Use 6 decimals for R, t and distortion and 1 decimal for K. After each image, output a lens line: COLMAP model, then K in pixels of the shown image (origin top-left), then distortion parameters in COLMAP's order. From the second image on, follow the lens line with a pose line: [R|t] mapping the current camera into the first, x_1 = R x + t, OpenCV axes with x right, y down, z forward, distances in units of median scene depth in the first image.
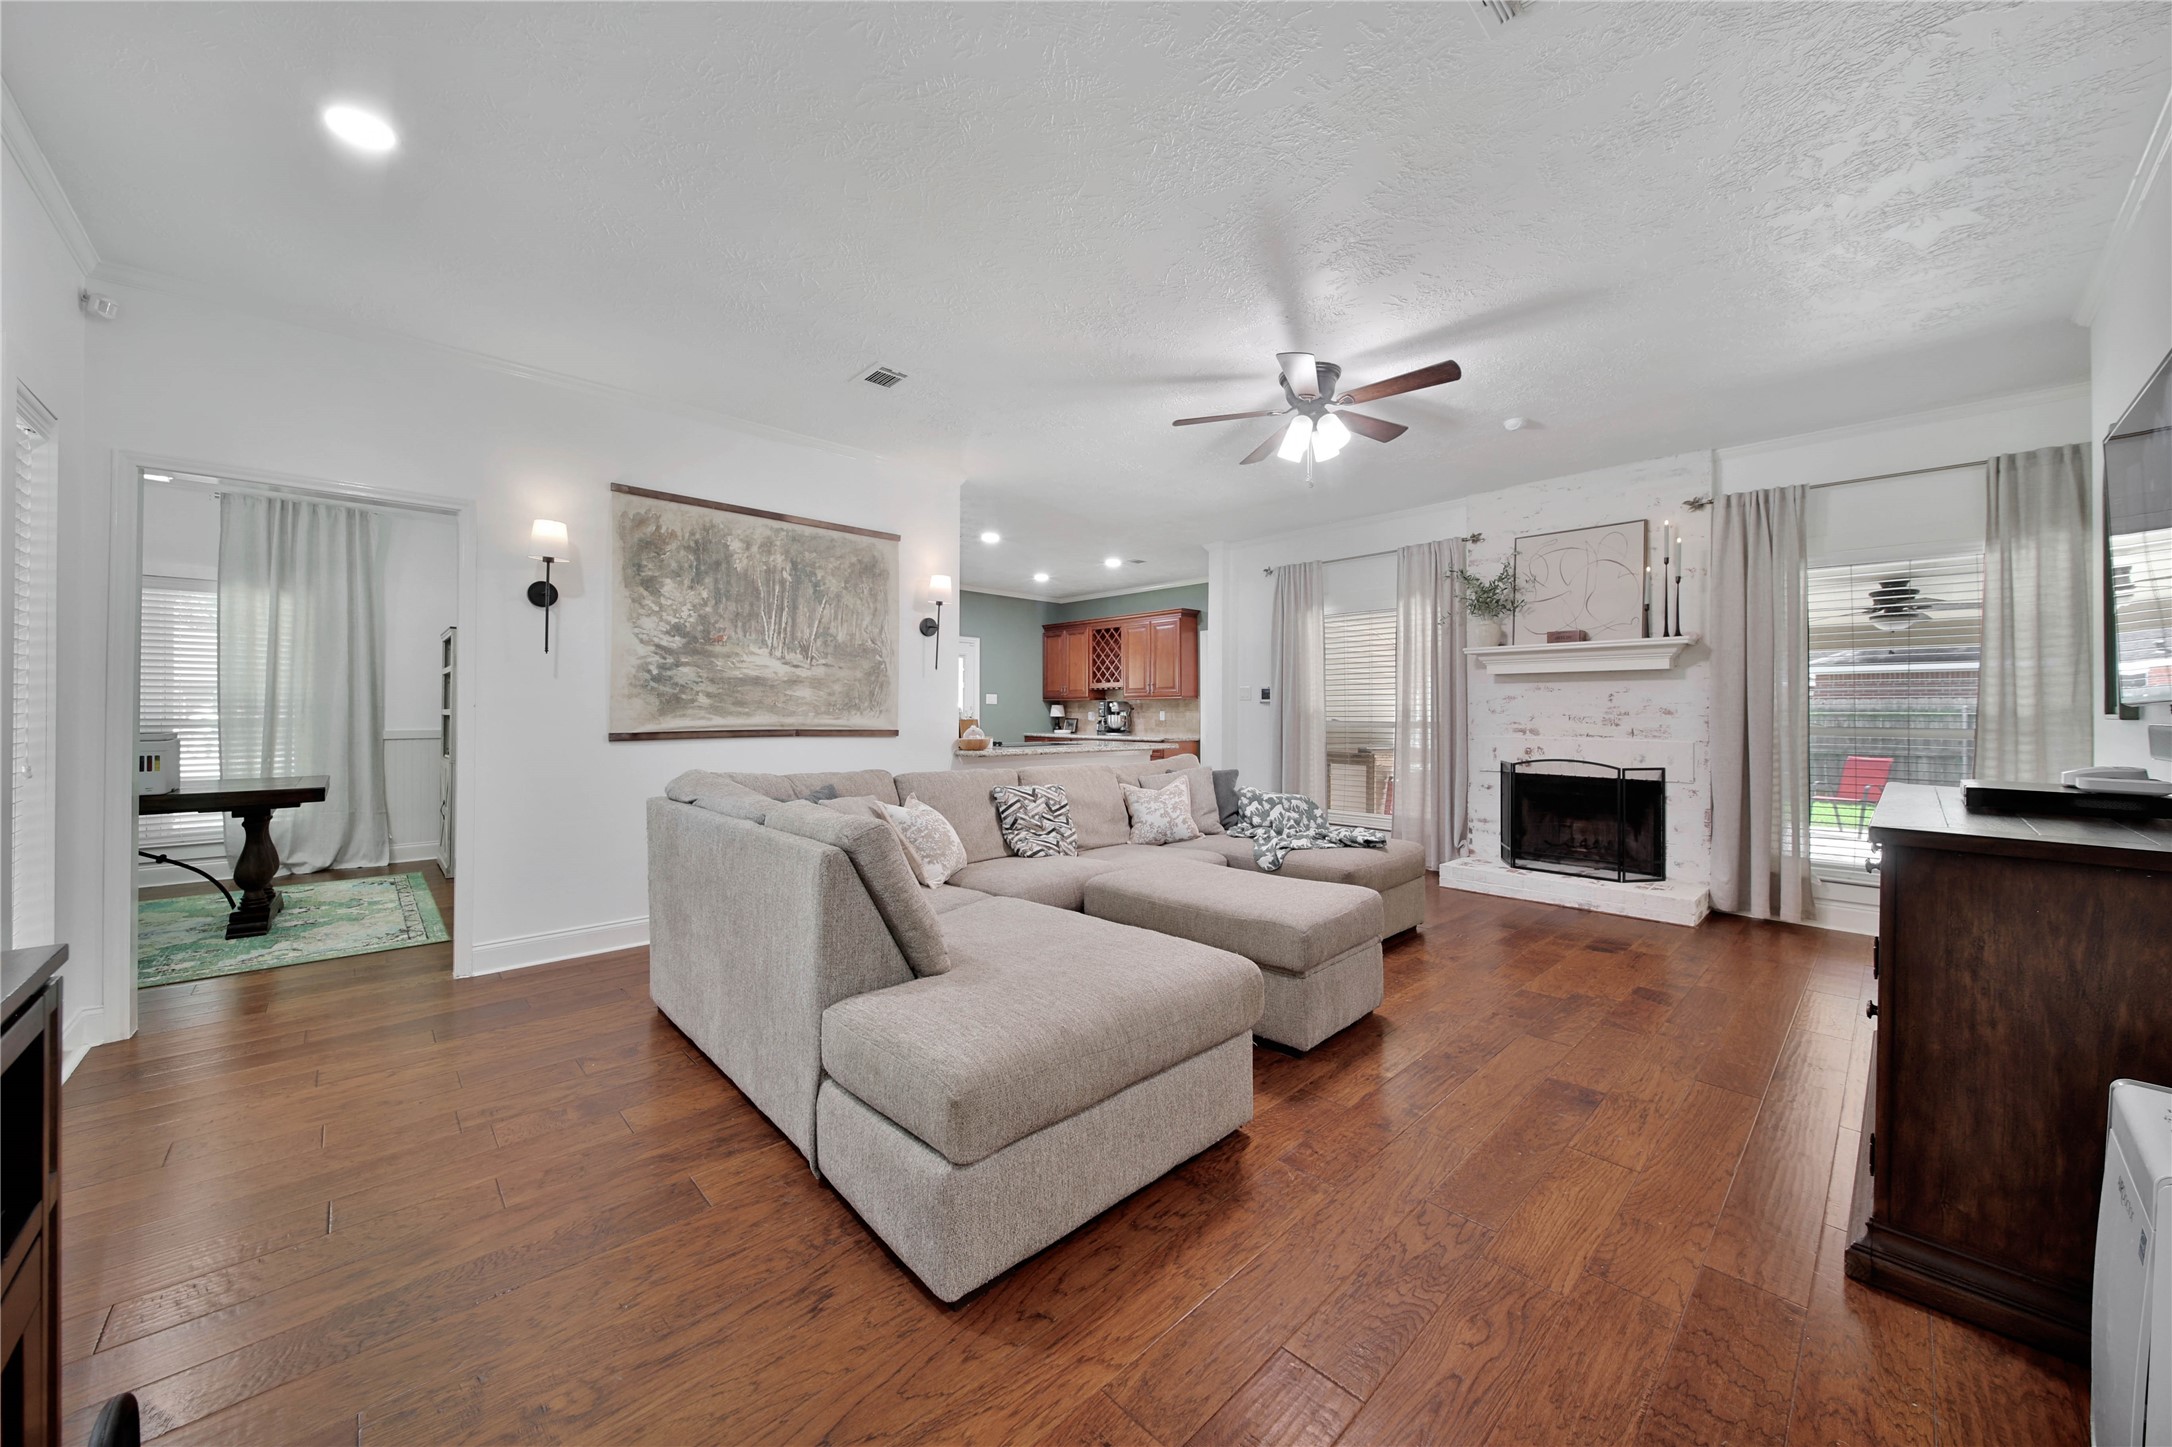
lens RADIAL K [[776.1, 0, 1111.2], [0, 776.1, 710.7], [0, 0, 1]] dist [-0.000023, -0.001261]
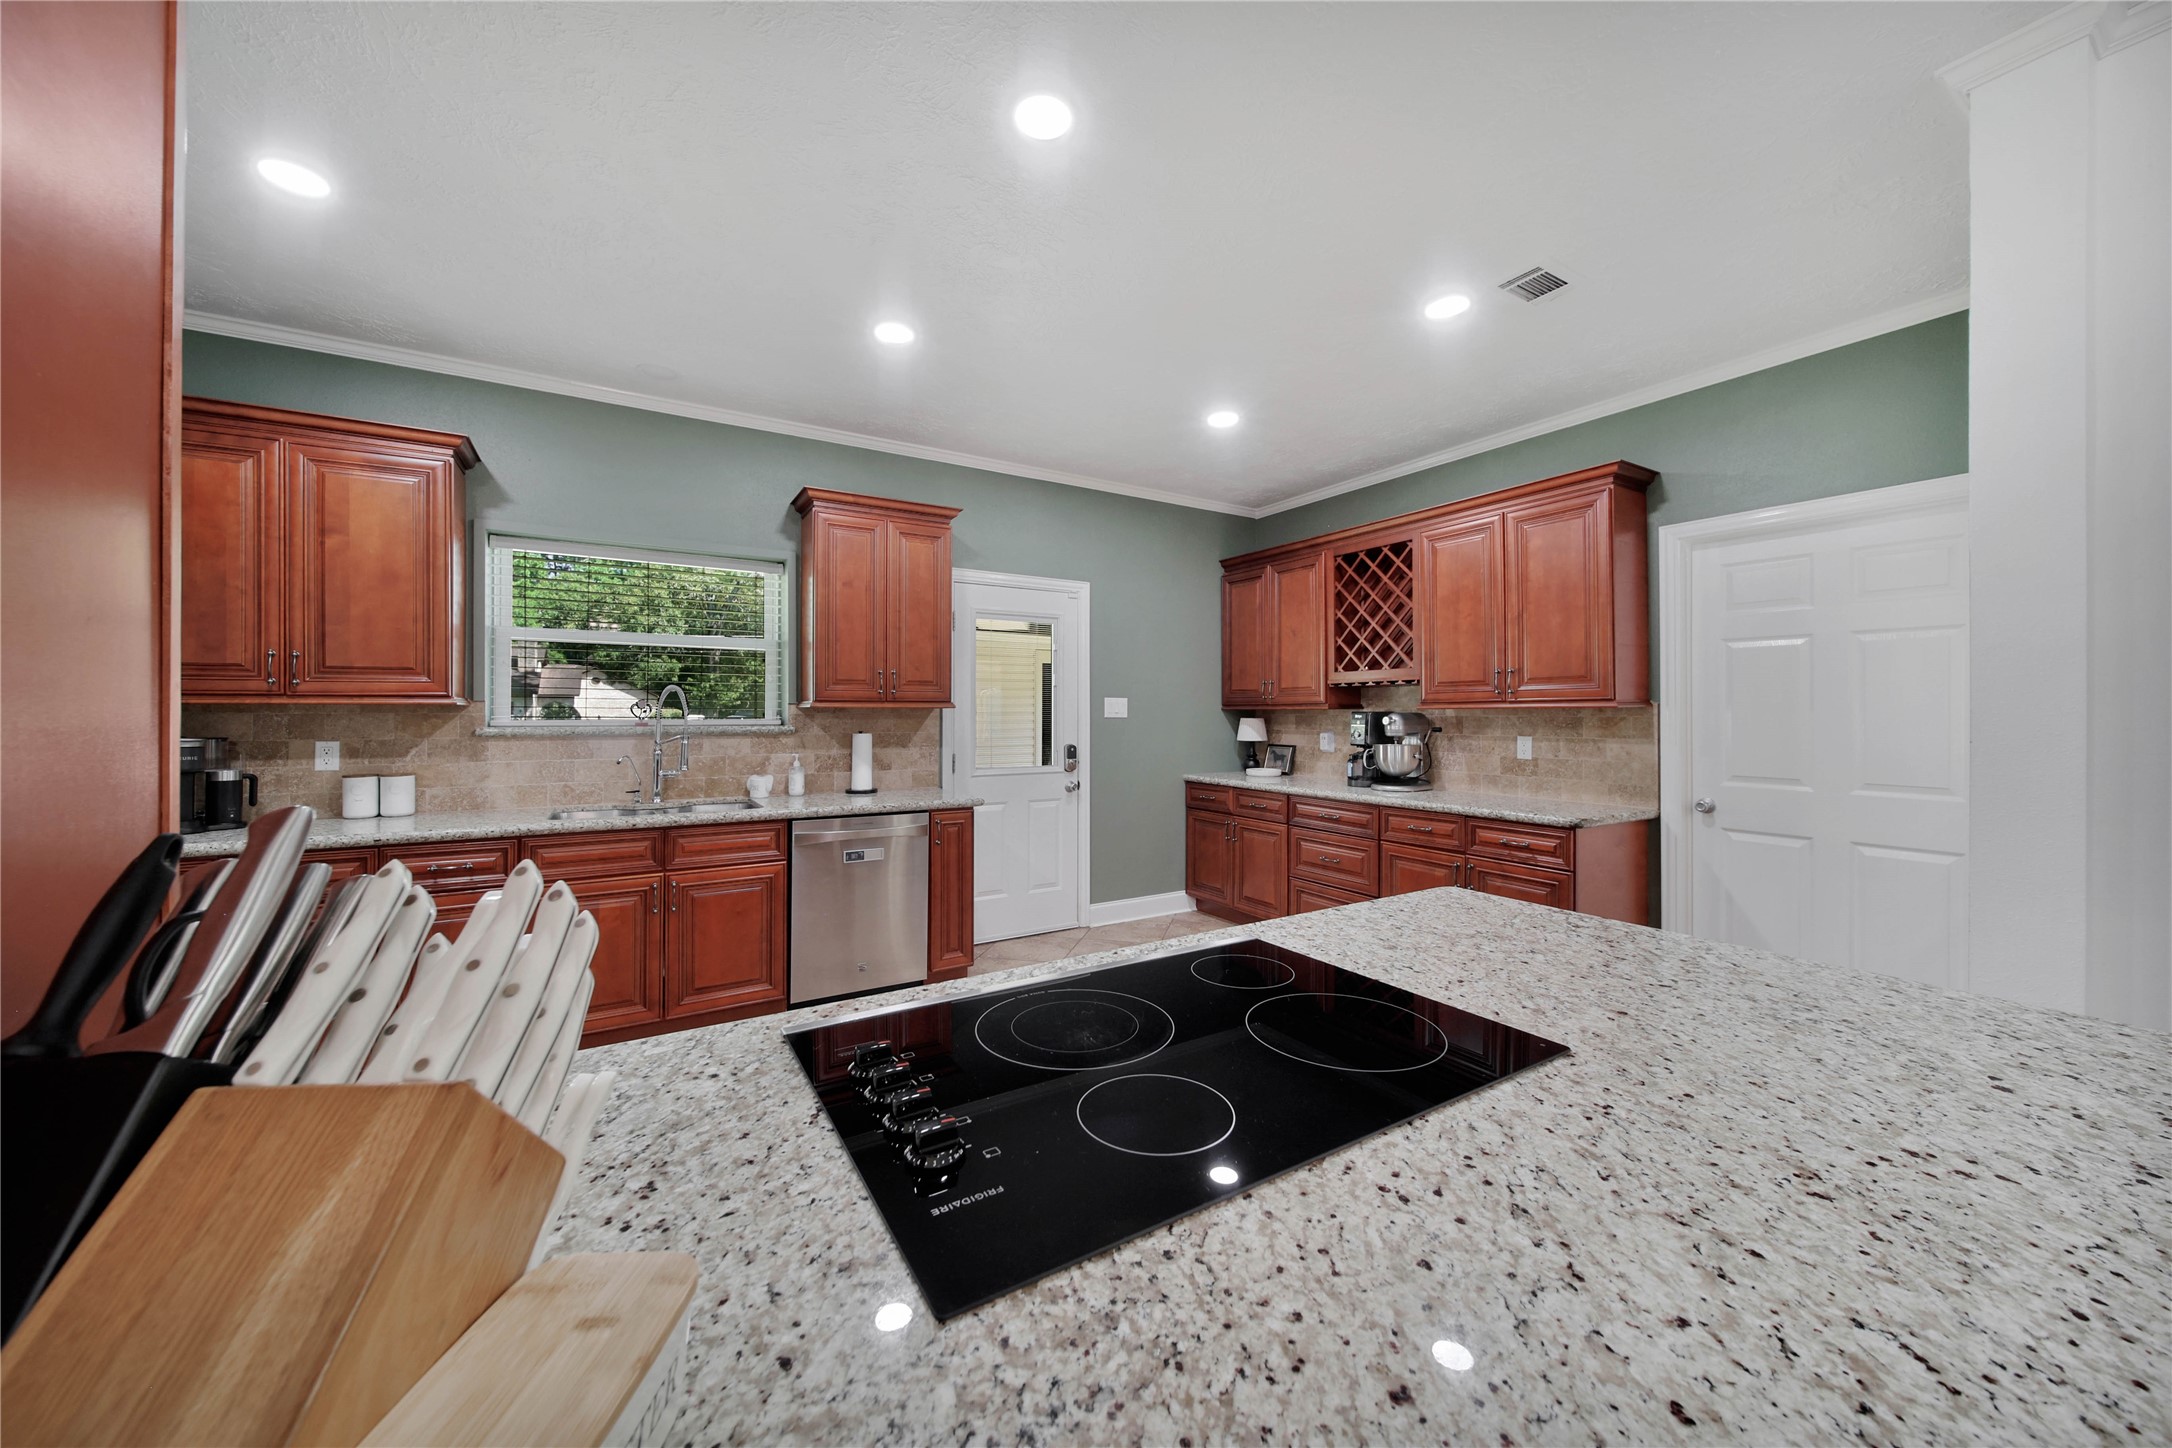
lens RADIAL K [[764.8, 0, 1075.7], [0, 764.8, 708.4], [0, 0, 1]] dist [0.000995, -0.000631]
pose [[0.968418, -0.004572, -0.249289, -0.065829], [0.003951, 0.999988, -0.002991, -0.014749], [0.249300, 0.001911, 0.968425, 0.573407]]
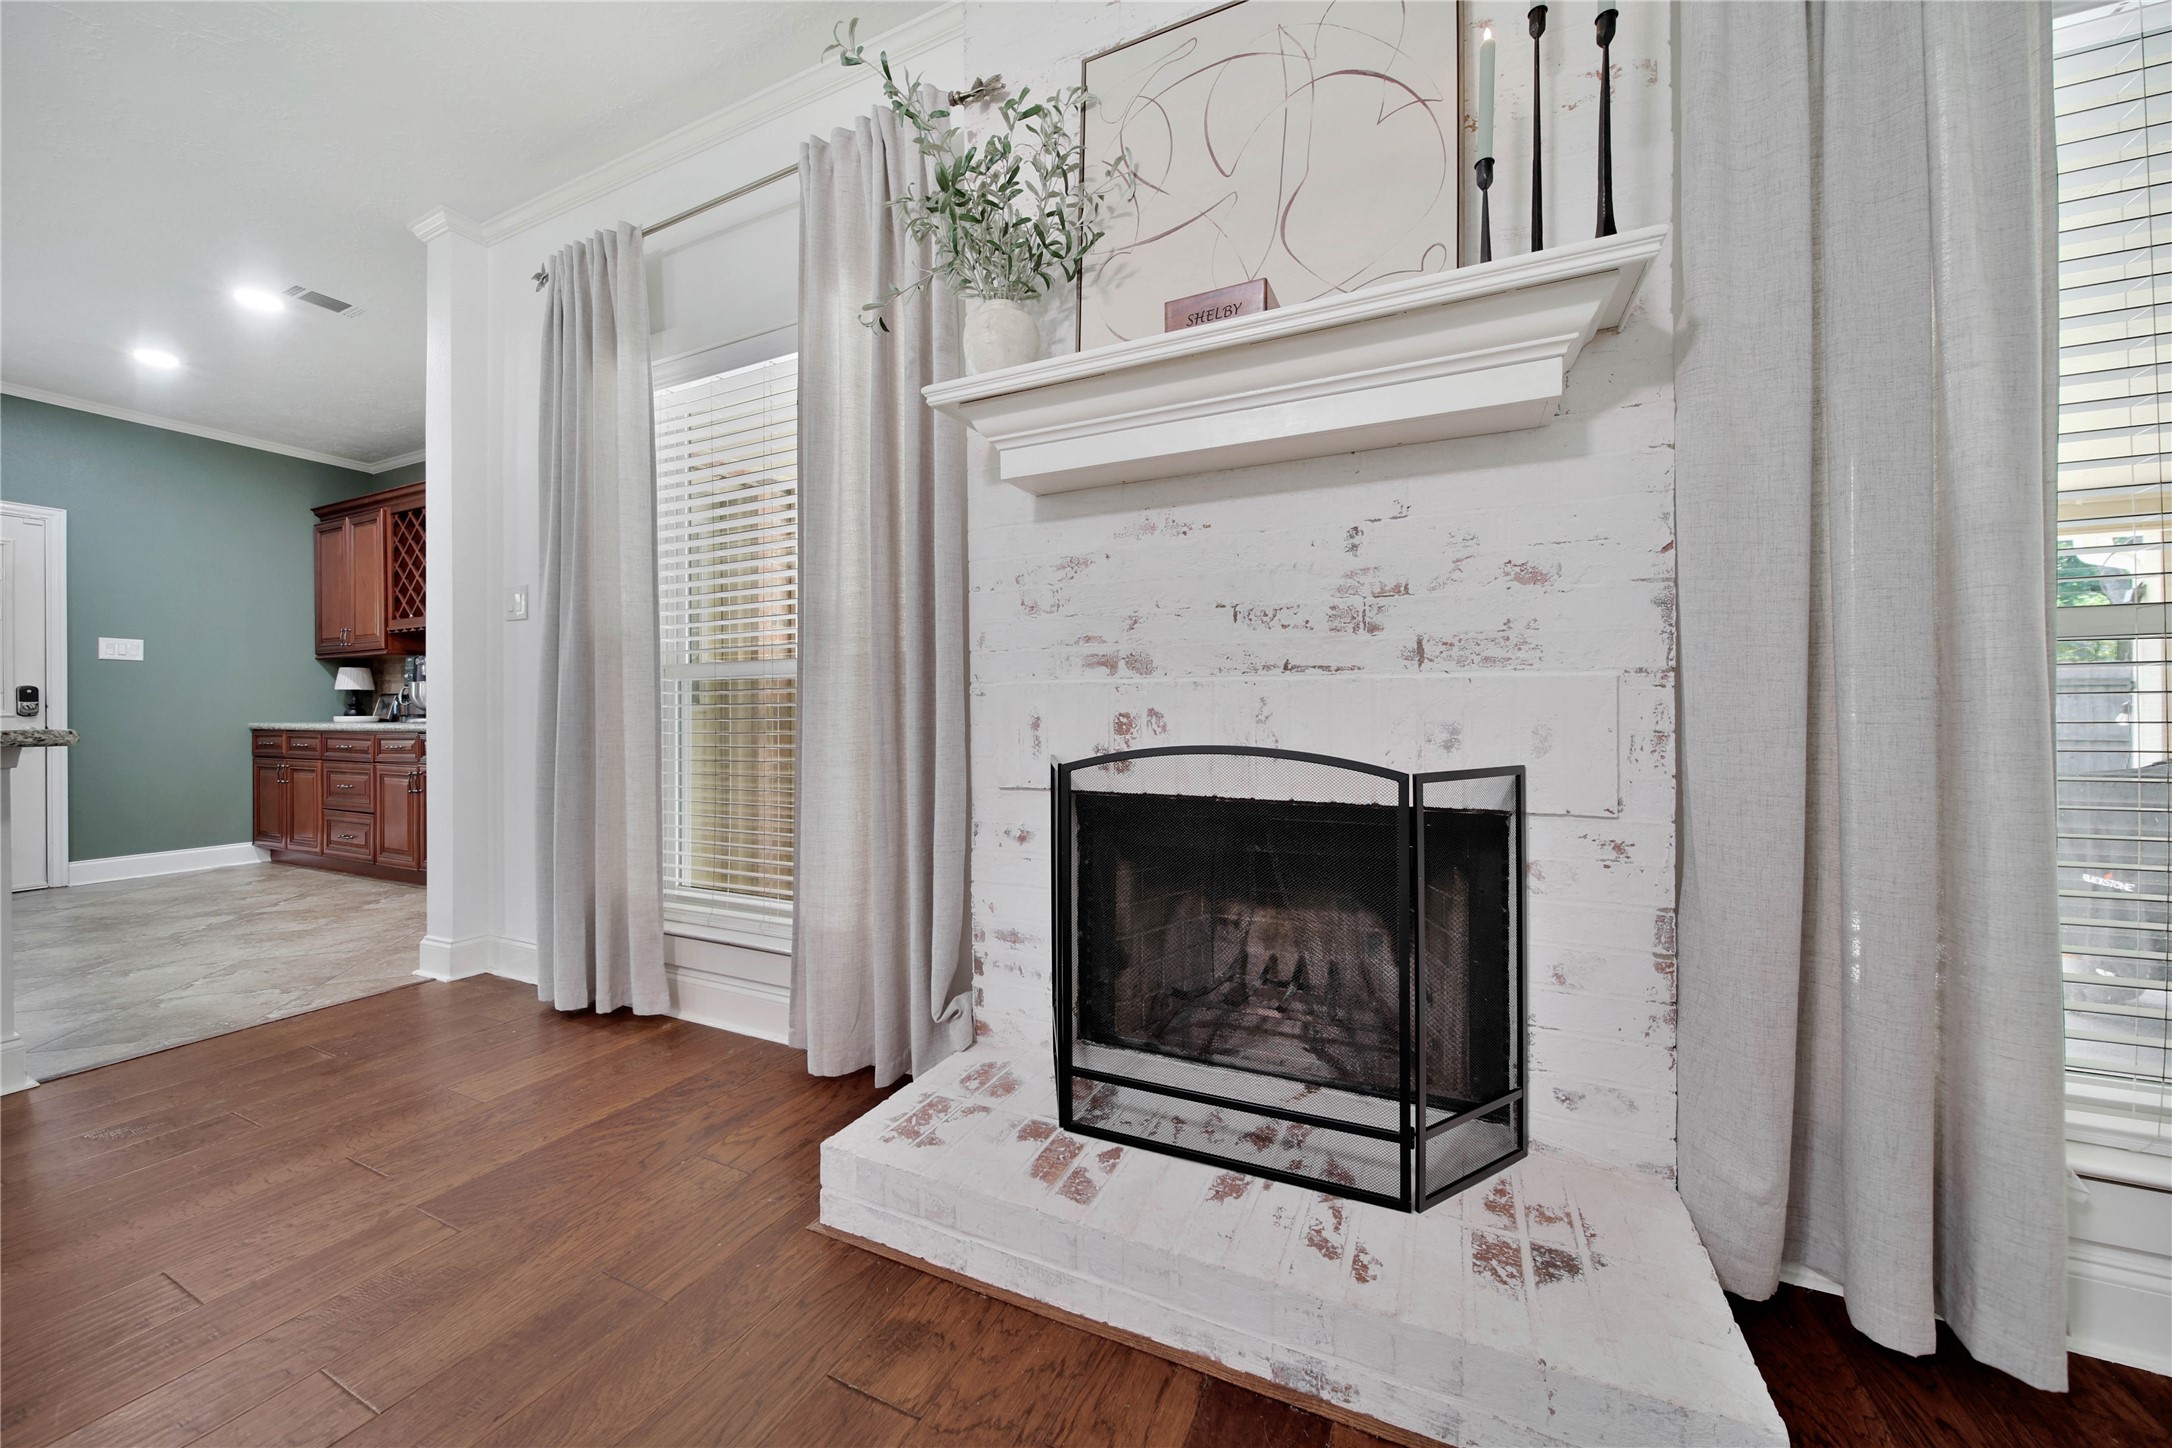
lens RADIAL K [[776.1, 0, 1081.6], [0, 776.1, 708.4], [0, 0, 1]] dist [-0.000023, -0.001261]
pose [[0.939792, -0.009267, 0.341622, 0.242614], [0.009038, 0.999957, 0.002262, 0.026532], [-0.341628, 0.000962, 0.939835, 0.414891]]
